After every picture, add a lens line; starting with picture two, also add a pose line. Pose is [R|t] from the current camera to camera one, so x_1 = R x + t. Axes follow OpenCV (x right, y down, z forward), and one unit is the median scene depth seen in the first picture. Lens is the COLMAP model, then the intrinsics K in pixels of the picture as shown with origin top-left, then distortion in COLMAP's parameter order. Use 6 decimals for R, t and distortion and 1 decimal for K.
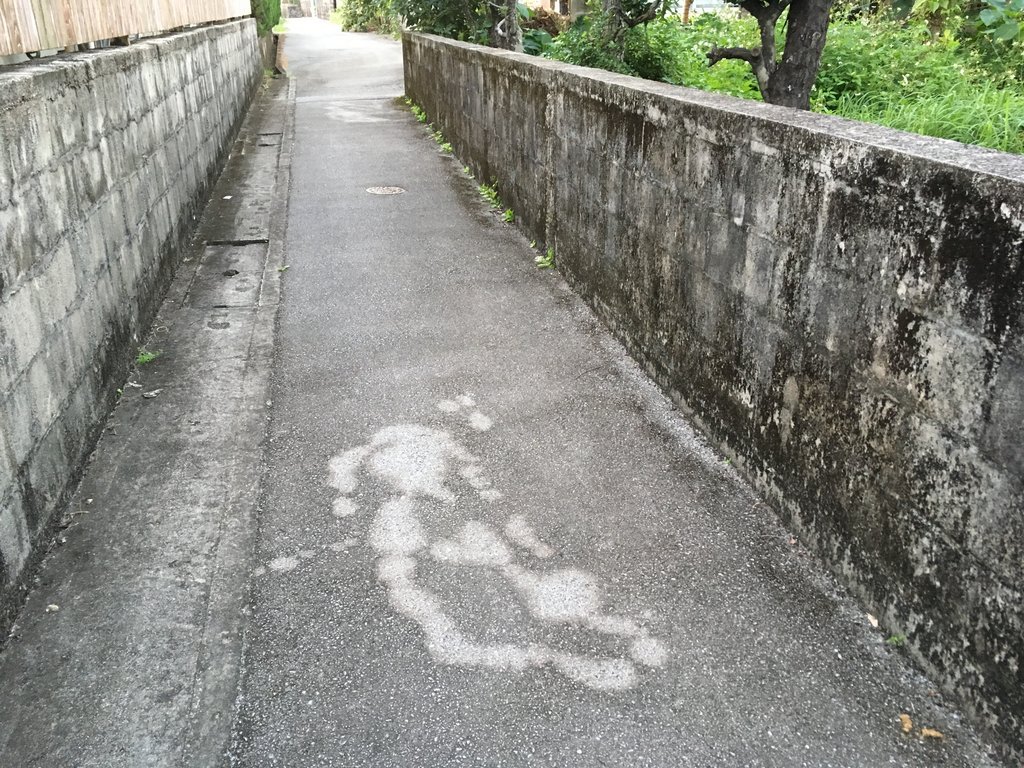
lens RADIAL K [[870.9, 0, 512.0], [0, 870.9, 384.0], [0, 0, 1]] dist [0.053205, 0.000270]
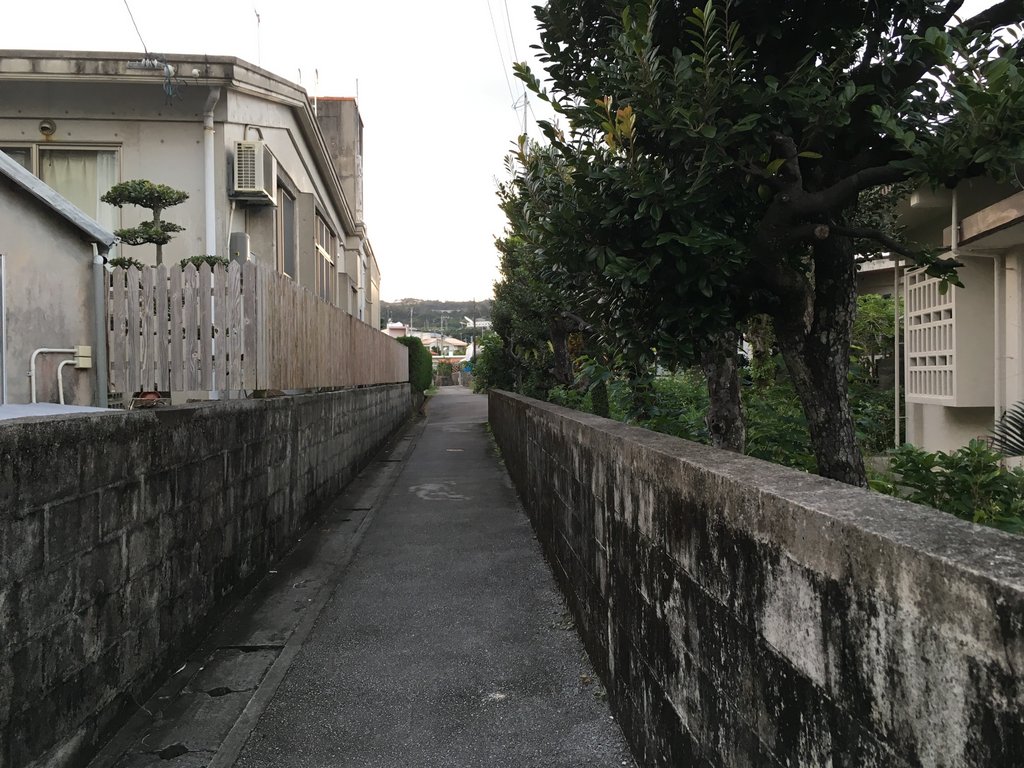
lens RADIAL K [[870.9, 0, 512.0], [0, 870.9, 384.0], [0, 0, 1]] dist [0.053205, 0.000270]
pose [[0.988146, -0.002944, -0.153492, 0.220485], [-0.056660, 0.922235, -0.382456, 0.300974], [0.142681, 0.386619, 0.911135, -0.692319]]
